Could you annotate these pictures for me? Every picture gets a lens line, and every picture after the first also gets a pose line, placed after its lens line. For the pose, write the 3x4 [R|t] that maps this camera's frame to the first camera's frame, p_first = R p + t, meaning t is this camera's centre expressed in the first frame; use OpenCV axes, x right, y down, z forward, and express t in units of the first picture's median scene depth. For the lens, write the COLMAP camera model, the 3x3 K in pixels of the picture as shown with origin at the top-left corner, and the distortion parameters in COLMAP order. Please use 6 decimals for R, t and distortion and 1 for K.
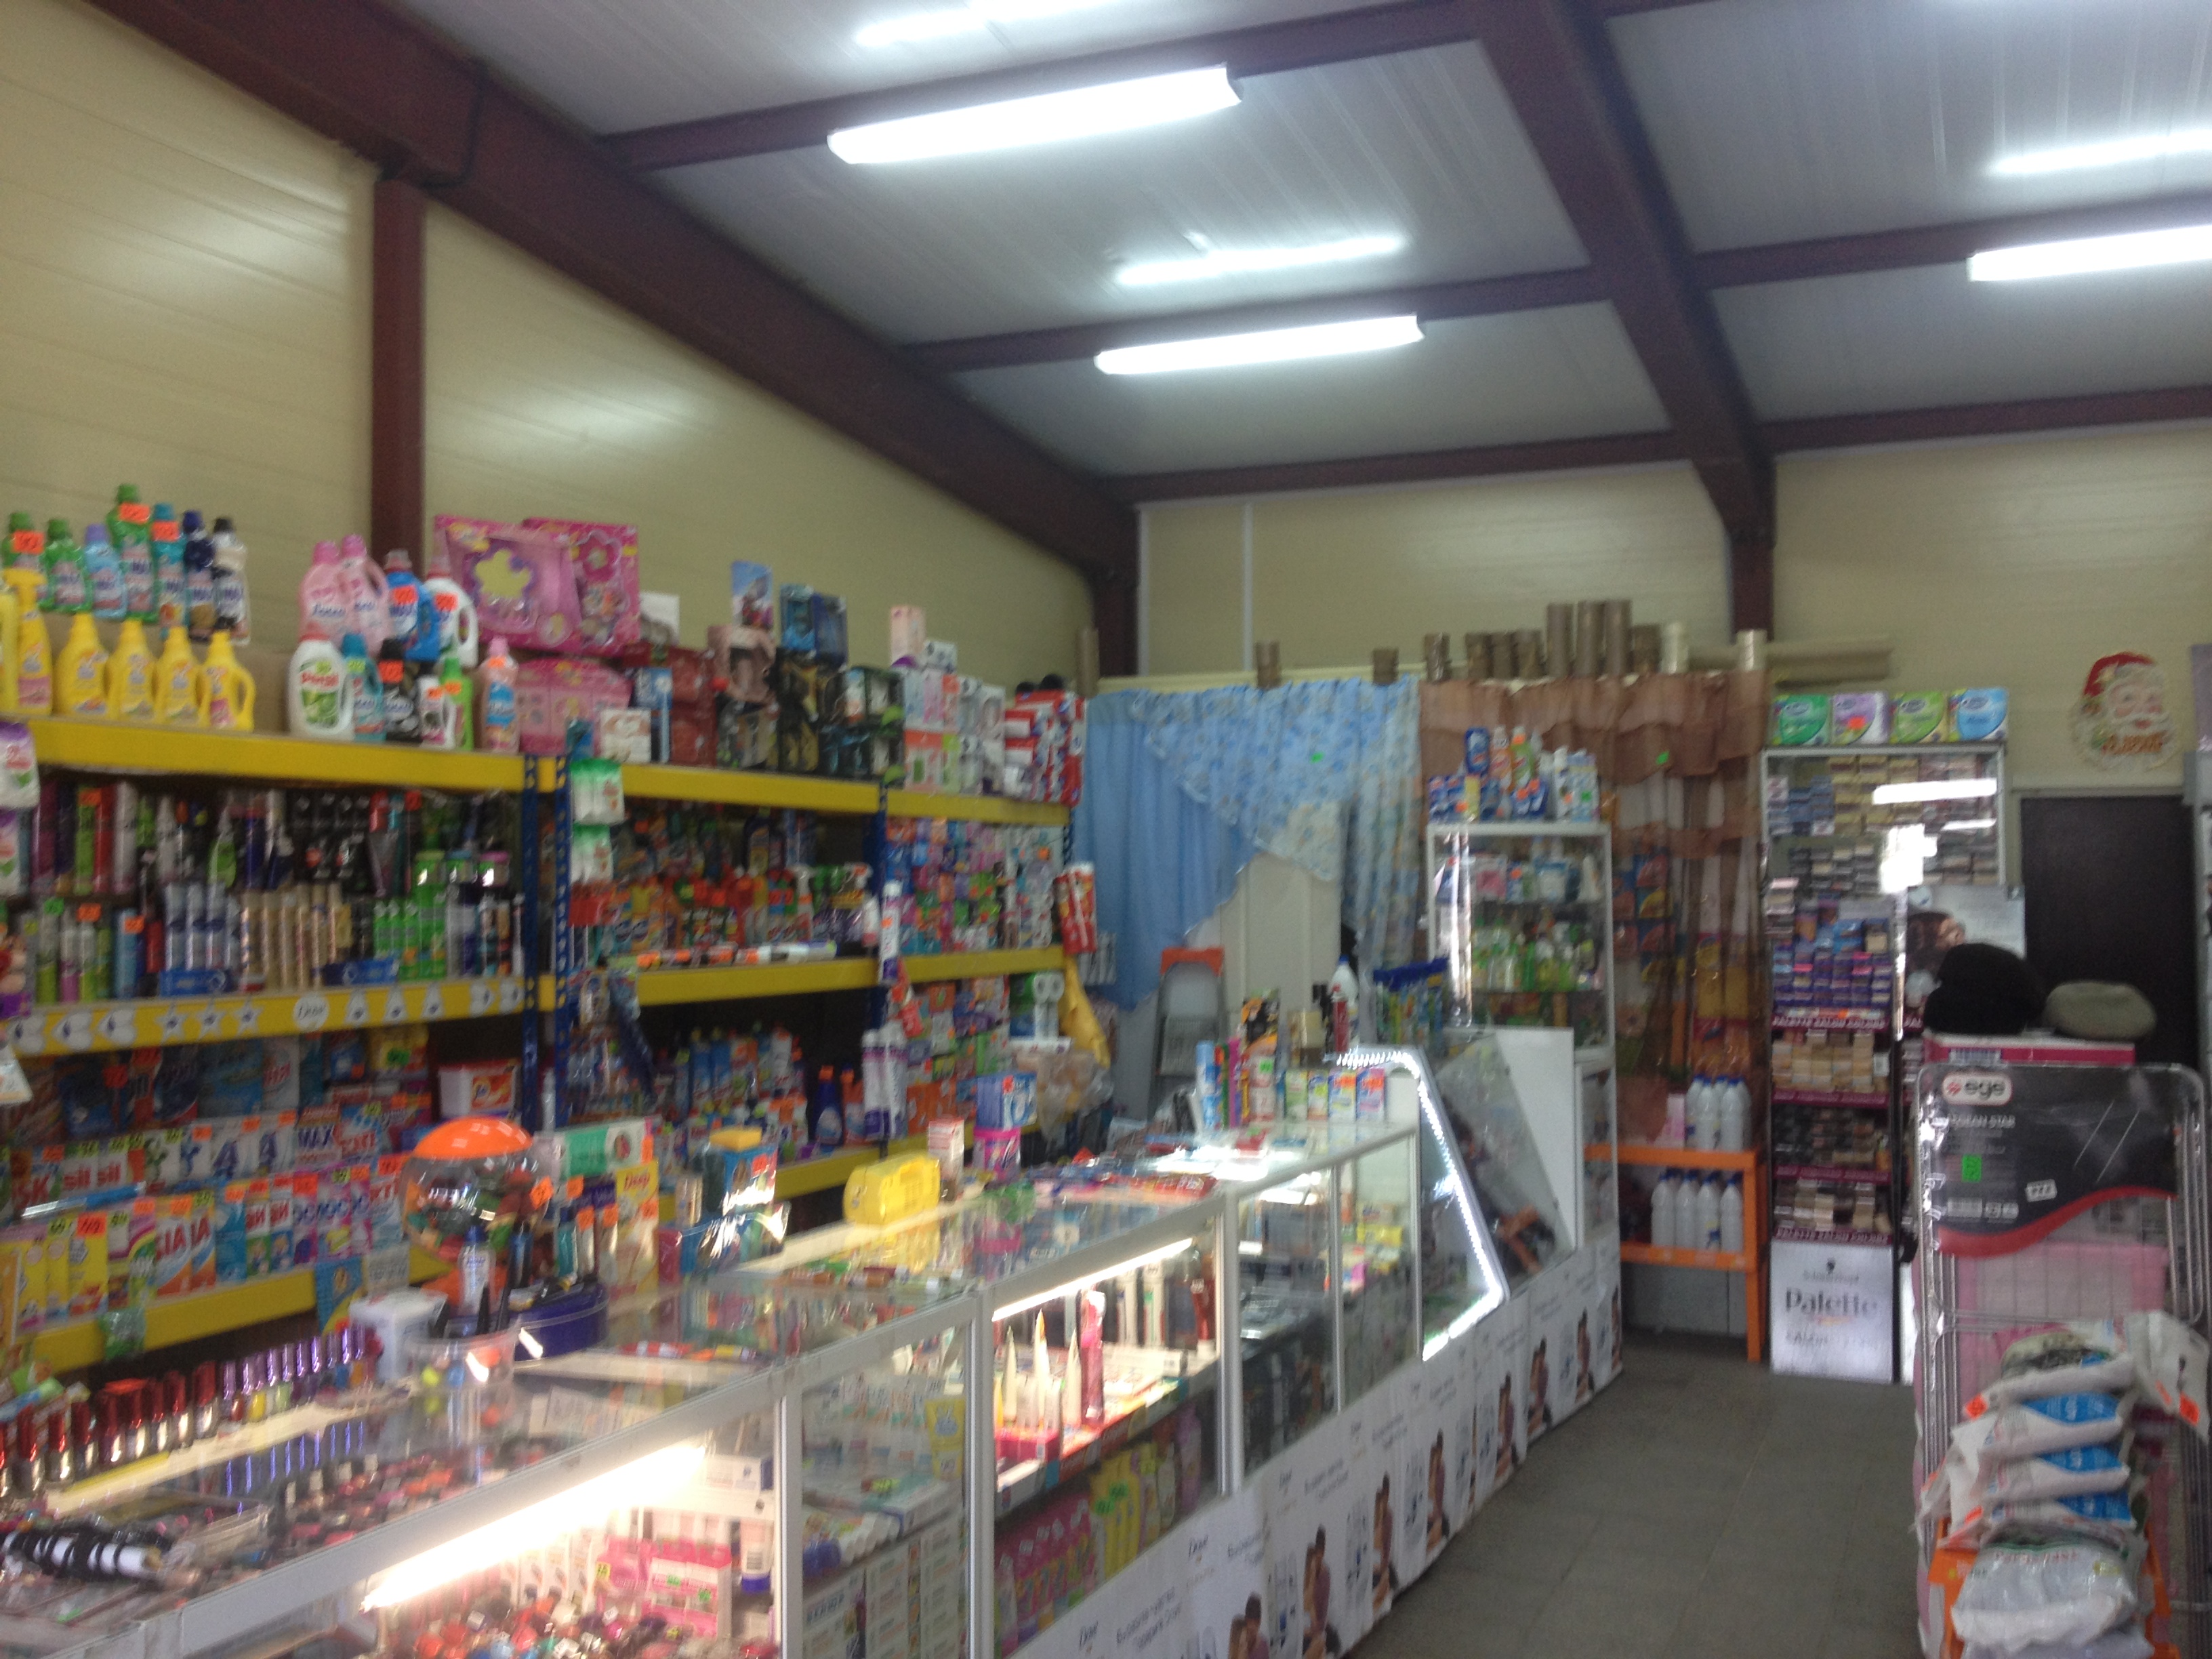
lens RADIAL K [[2083.7, 0, 1094.4], [0, 2083.7, 831.0], [0, 0, 1]] dist [0.082926, -0.139433]
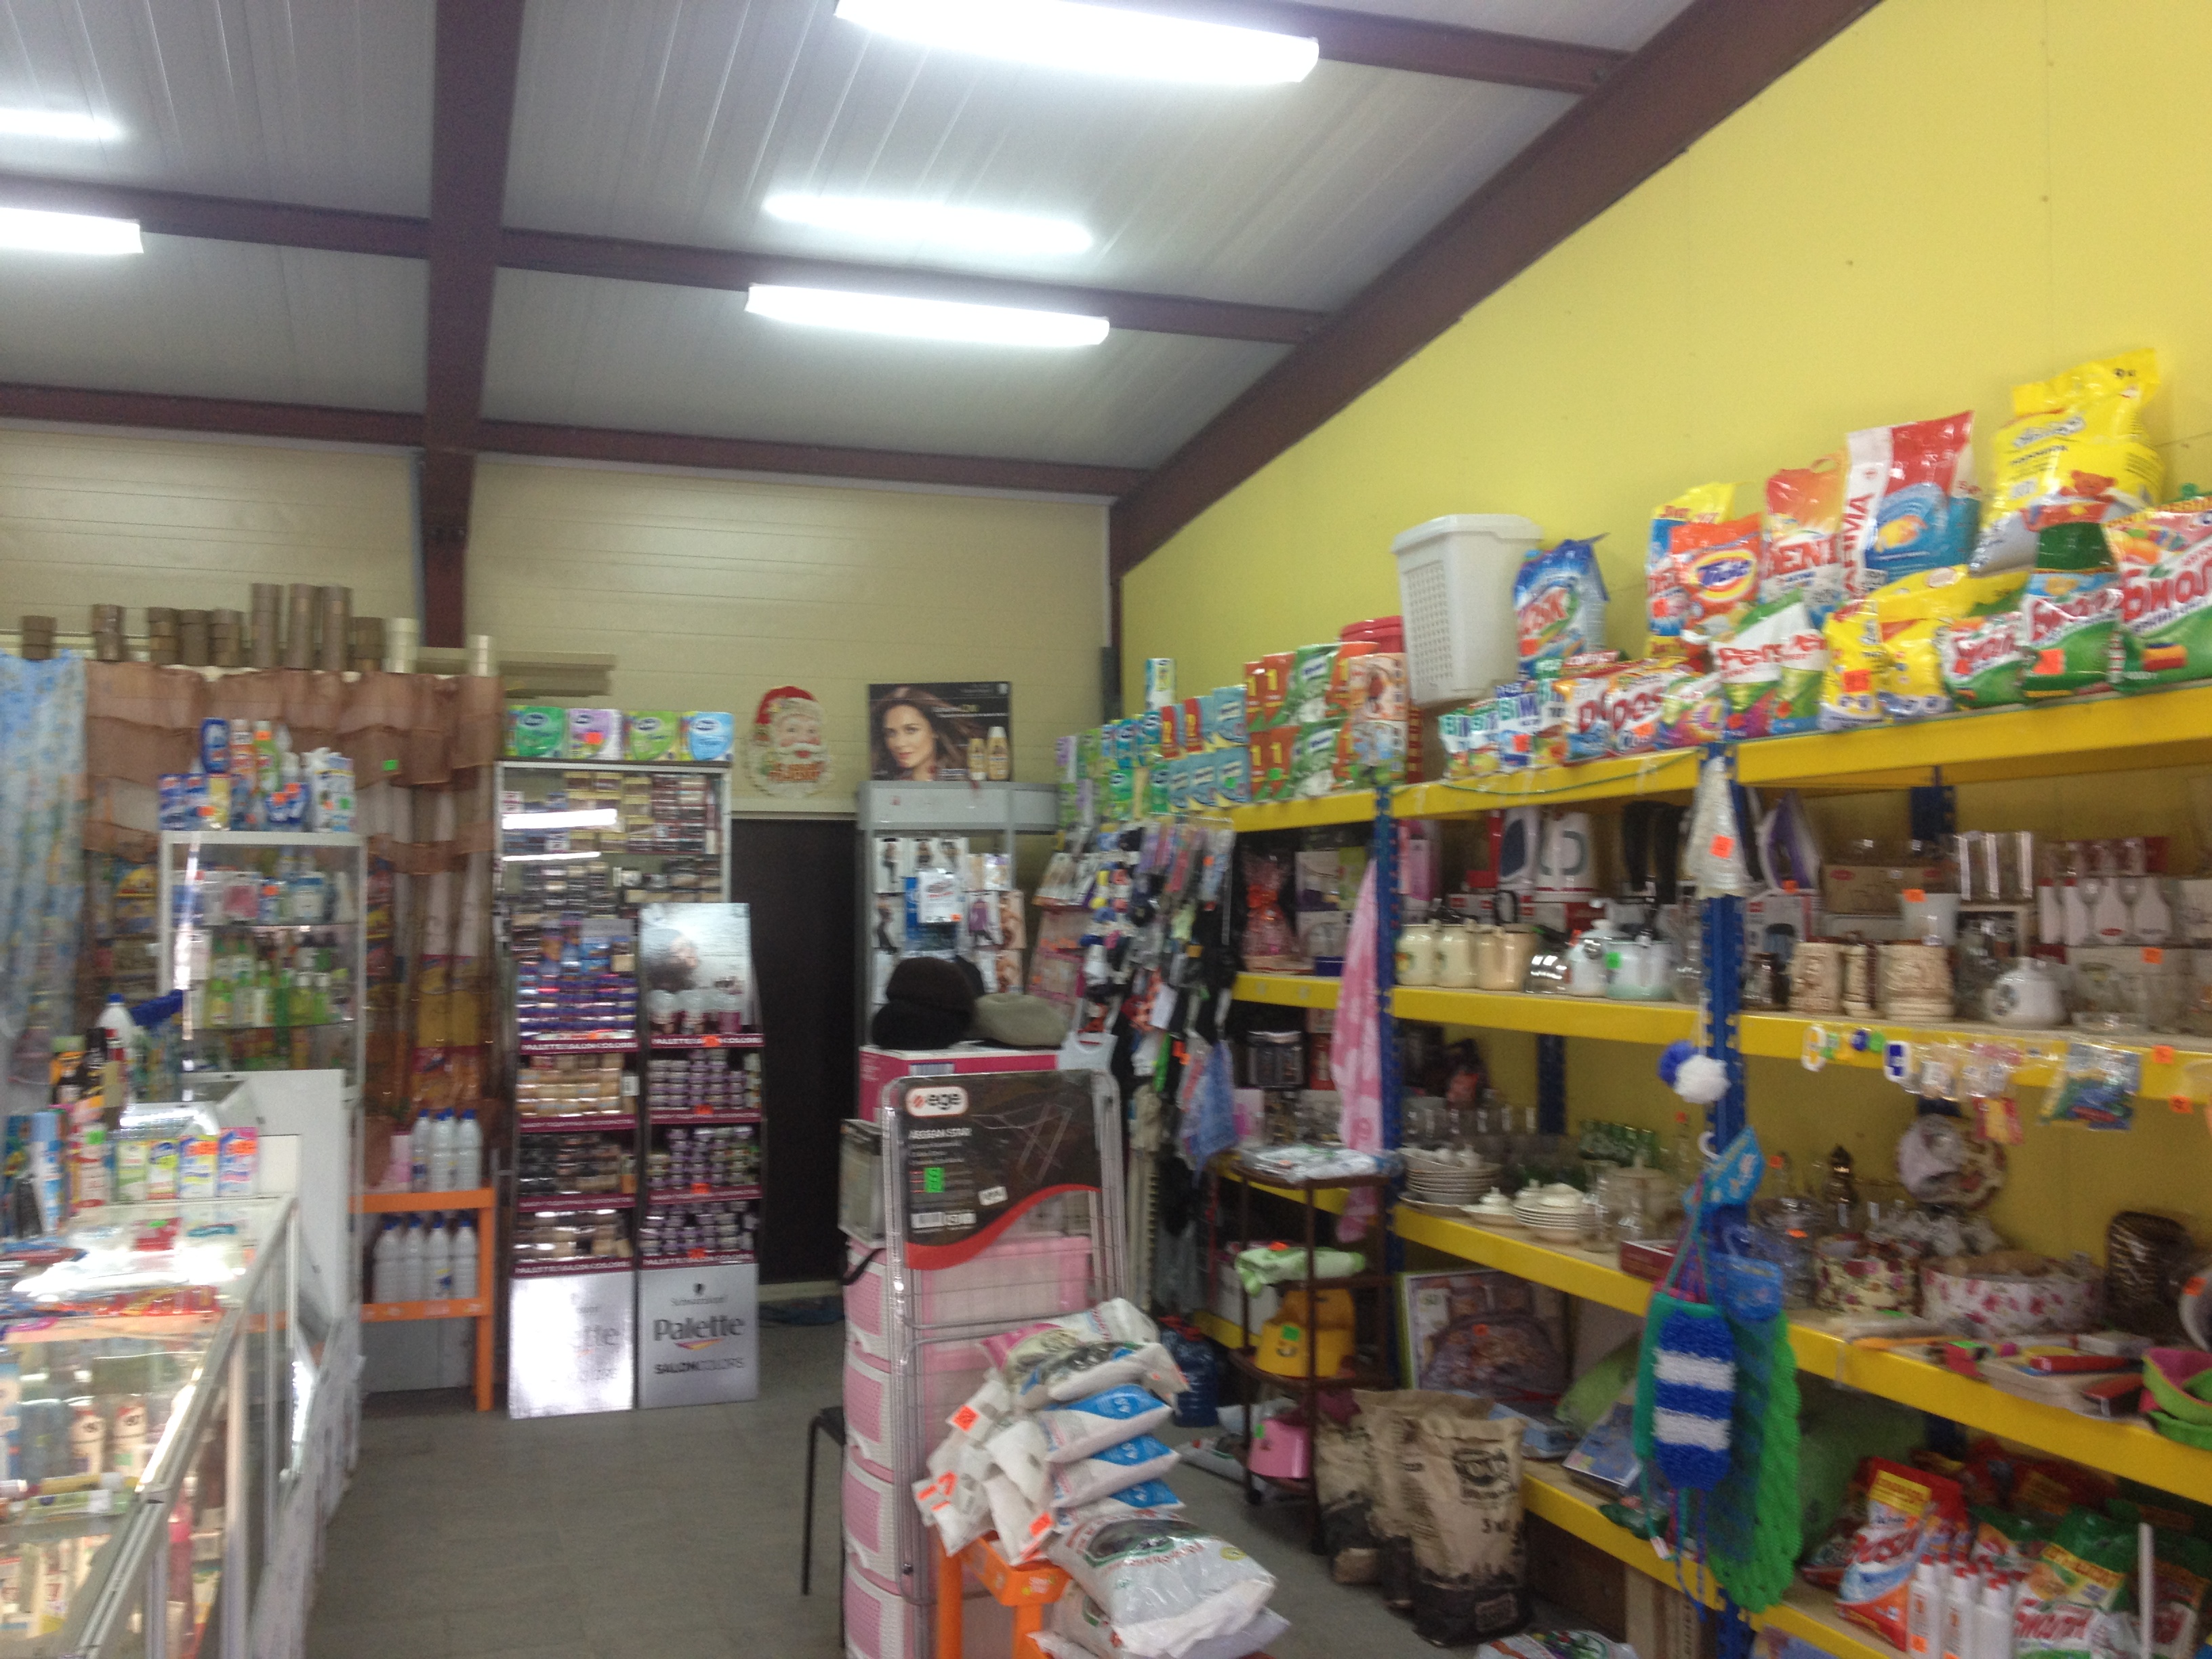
lens RADIAL K [[2083.7, 0, 1094.4], [0, 2083.7, 831.0], [0, 0, 1]] dist [0.082926, -0.139433]
pose [[0.738431, 0.023348, 0.673925, -0.123380], [-0.016187, 0.999726, -0.016899, 0.004701], [-0.674135, 0.001570, 0.738607, 0.121899]]
